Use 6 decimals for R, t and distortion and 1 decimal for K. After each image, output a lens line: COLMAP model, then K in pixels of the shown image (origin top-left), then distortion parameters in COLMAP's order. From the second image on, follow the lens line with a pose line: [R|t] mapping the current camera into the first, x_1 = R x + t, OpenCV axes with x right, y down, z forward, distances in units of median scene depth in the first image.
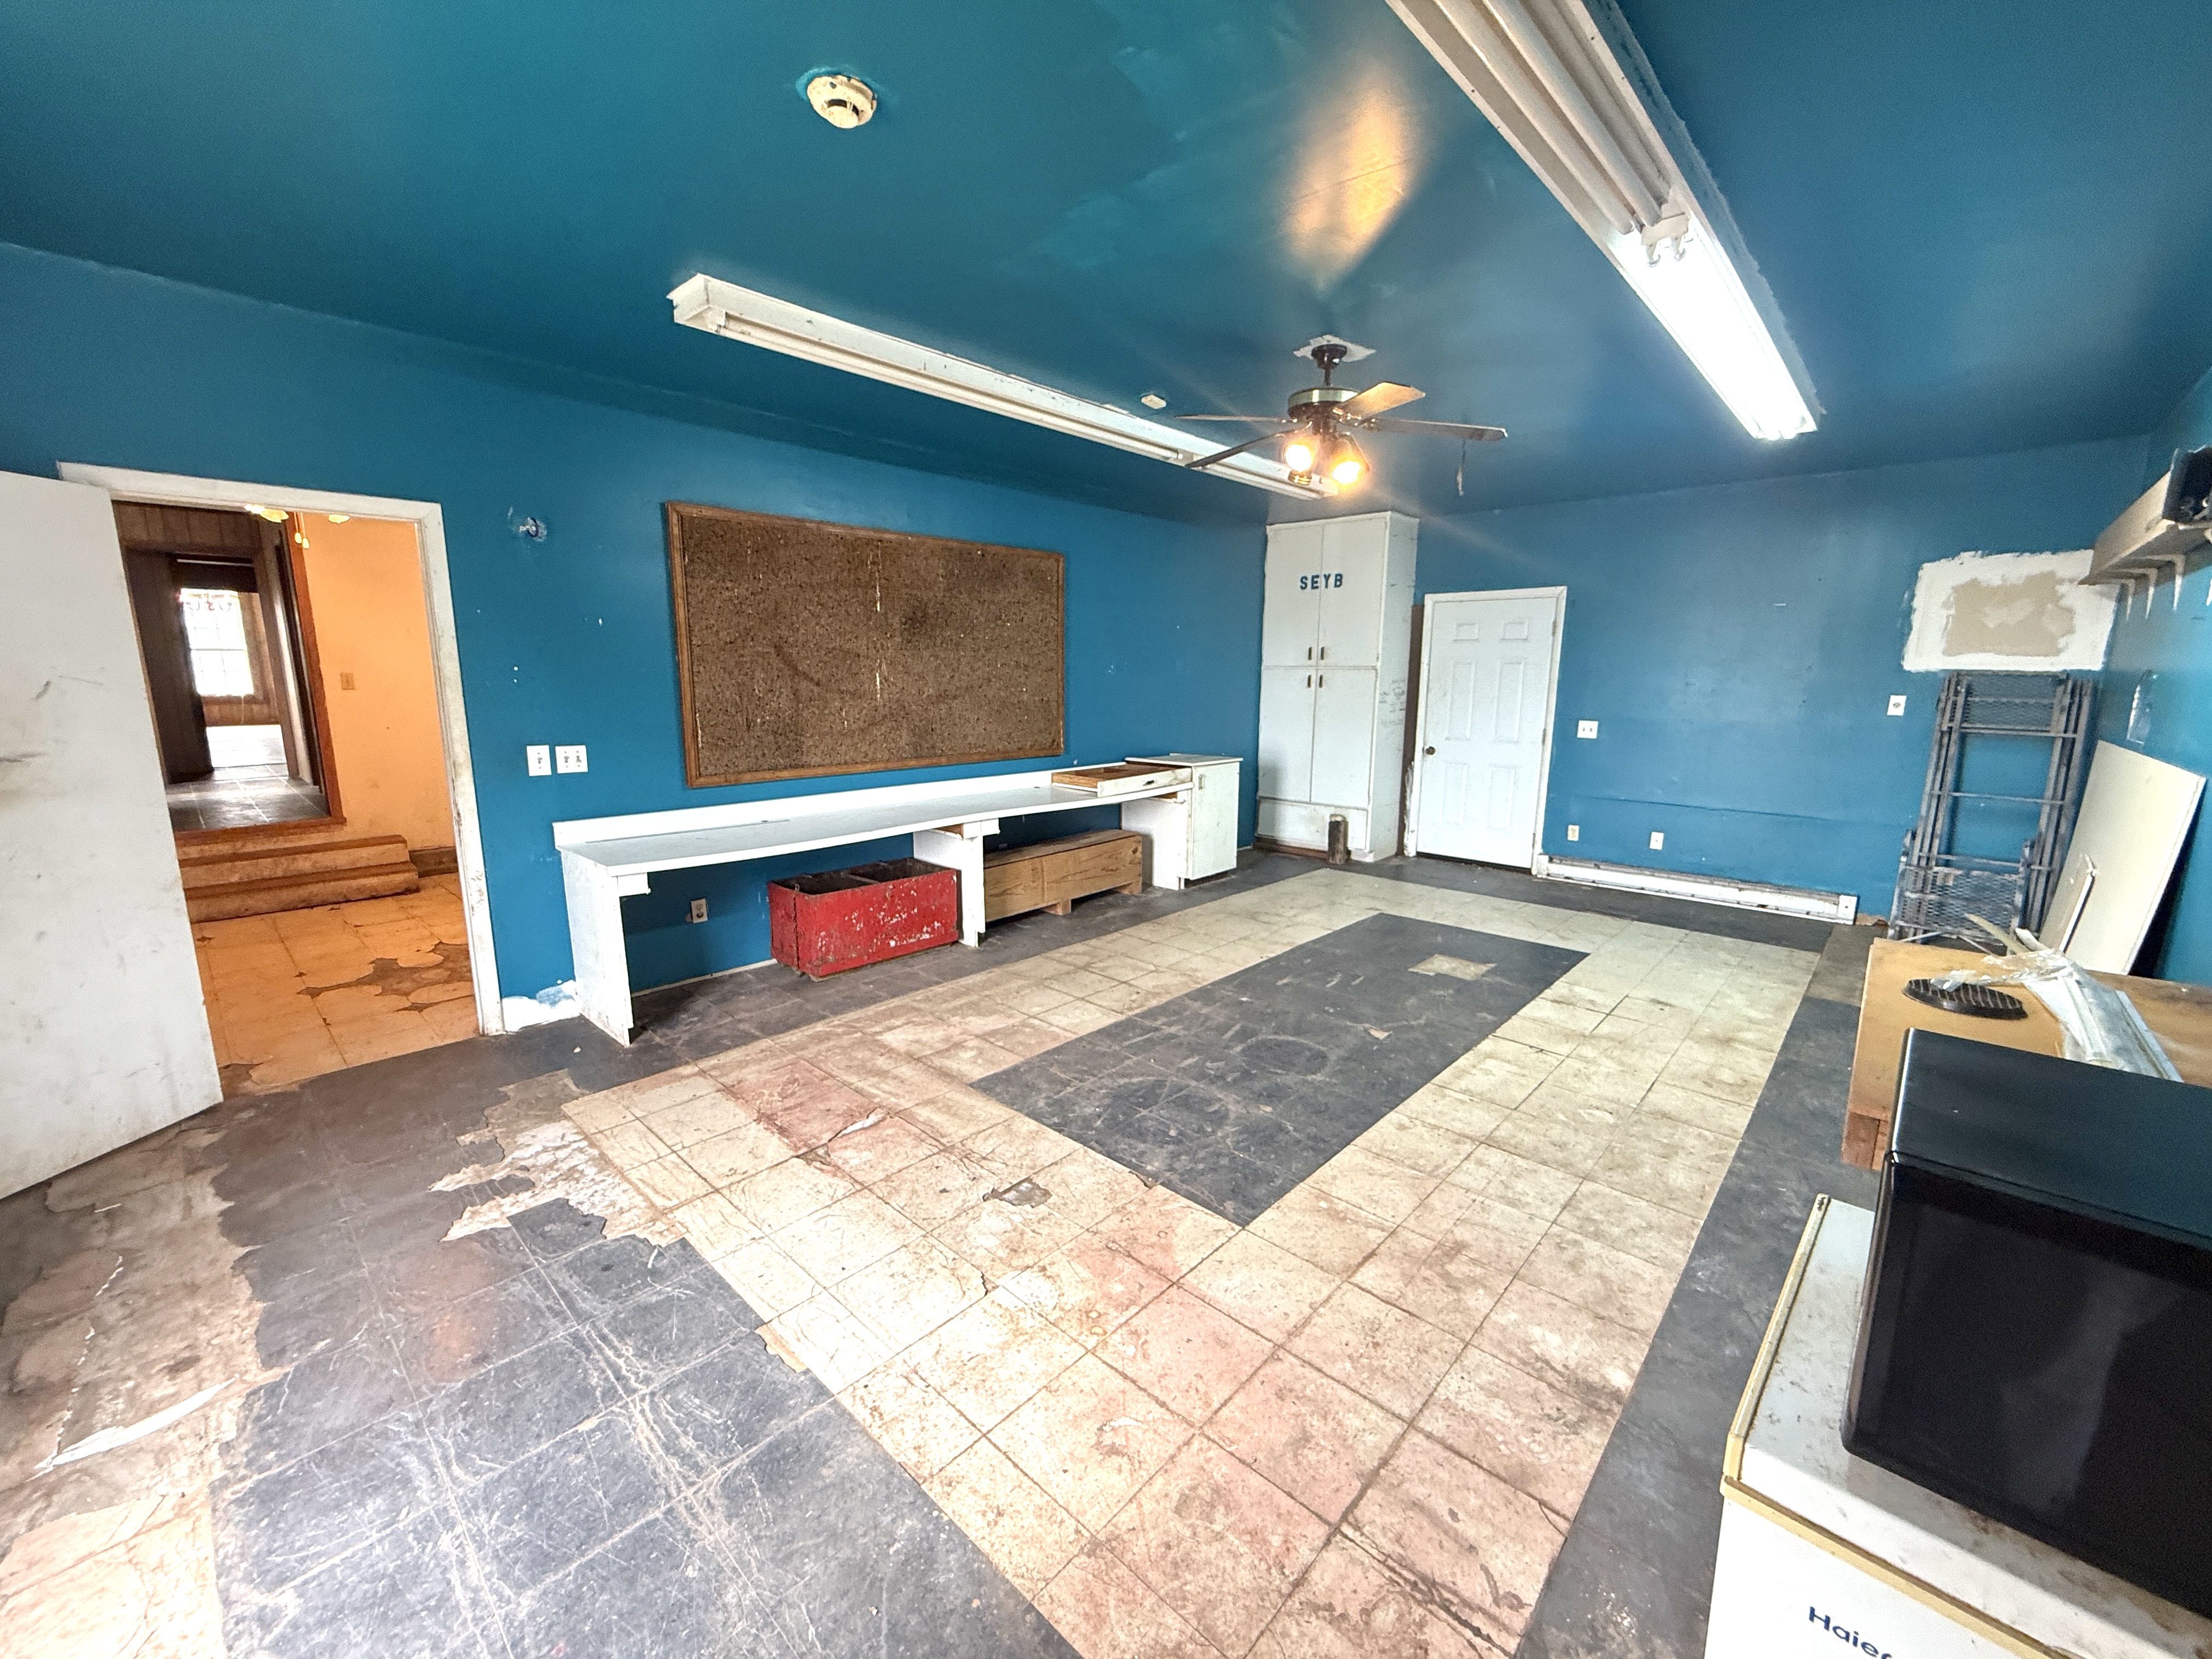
lens RADIAL K [[884.5, 0, 1105.5], [0, 884.5, 832.6], [0, 0, 1]] dist [-0.001589, -0.000057]
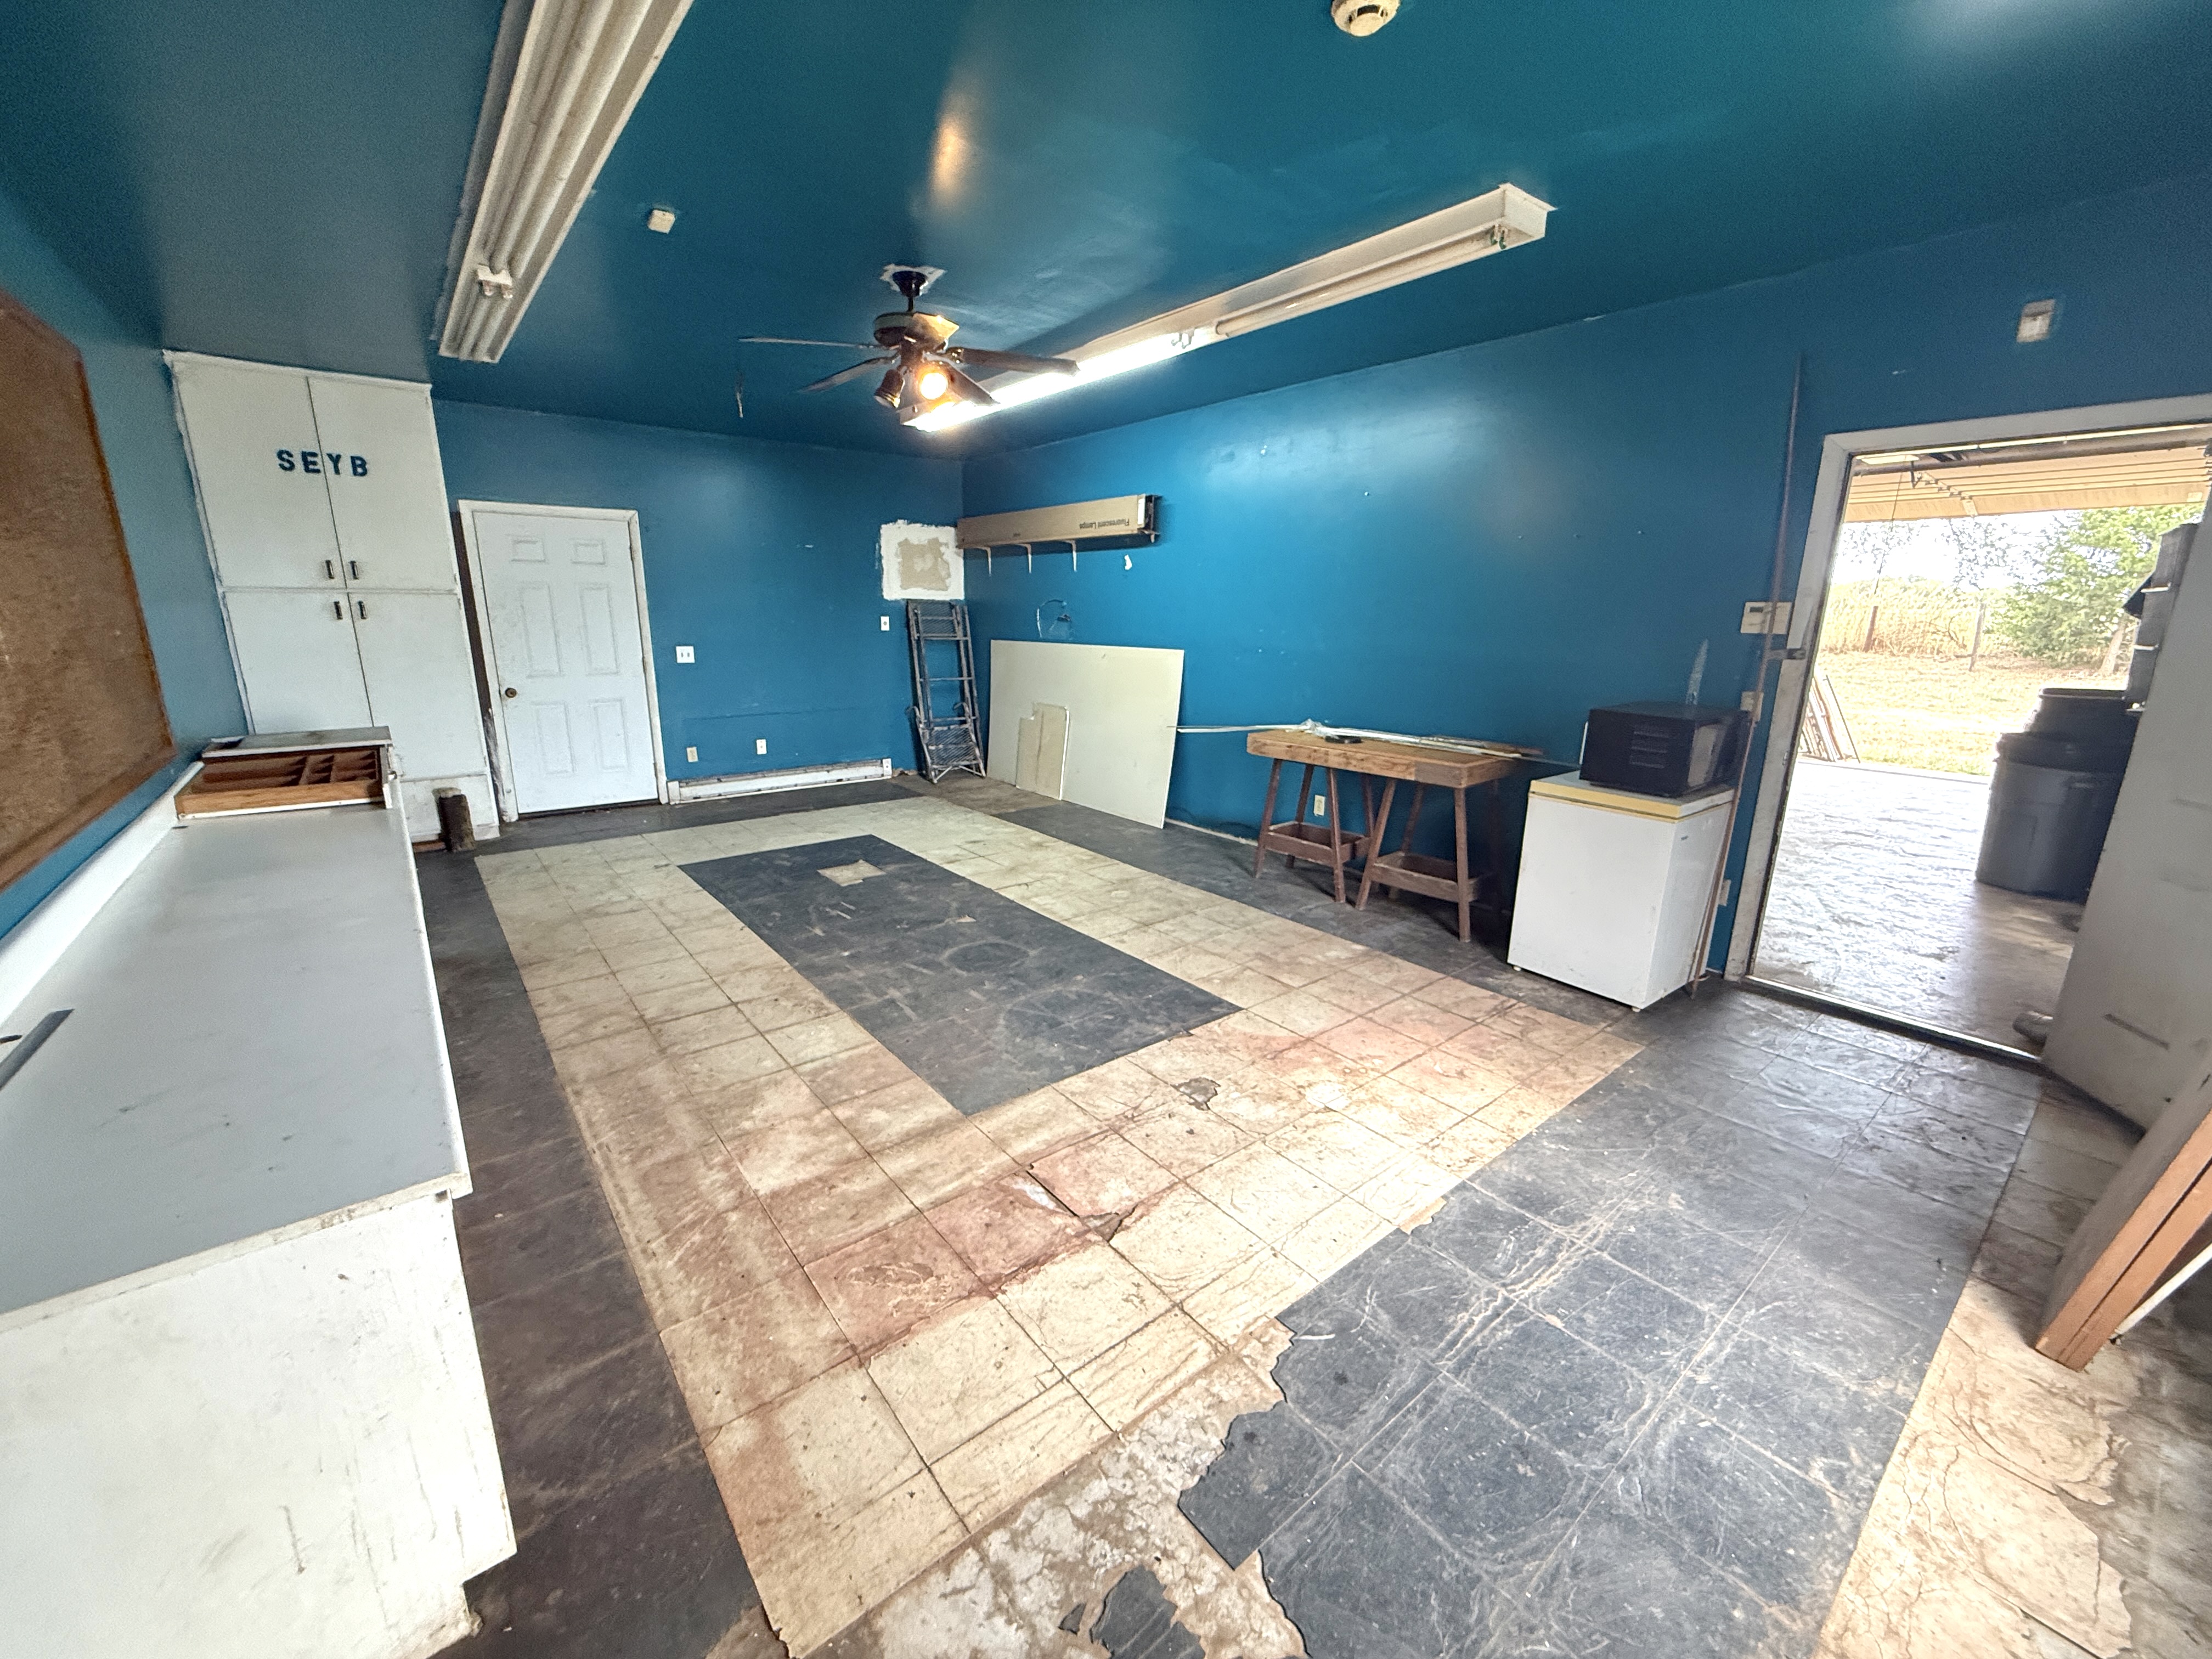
lens RADIAL K [[884.5, 0, 1100.5], [0, 884.5, 826.7], [0, 0, 1]] dist [-0.001589, -0.000057]
pose [[0.145737, -0.243027, 0.959009, -0.889827], [0.170626, 0.961008, 0.217604, -0.131832], [-0.974499, 0.131919, 0.181521, 0.727652]]
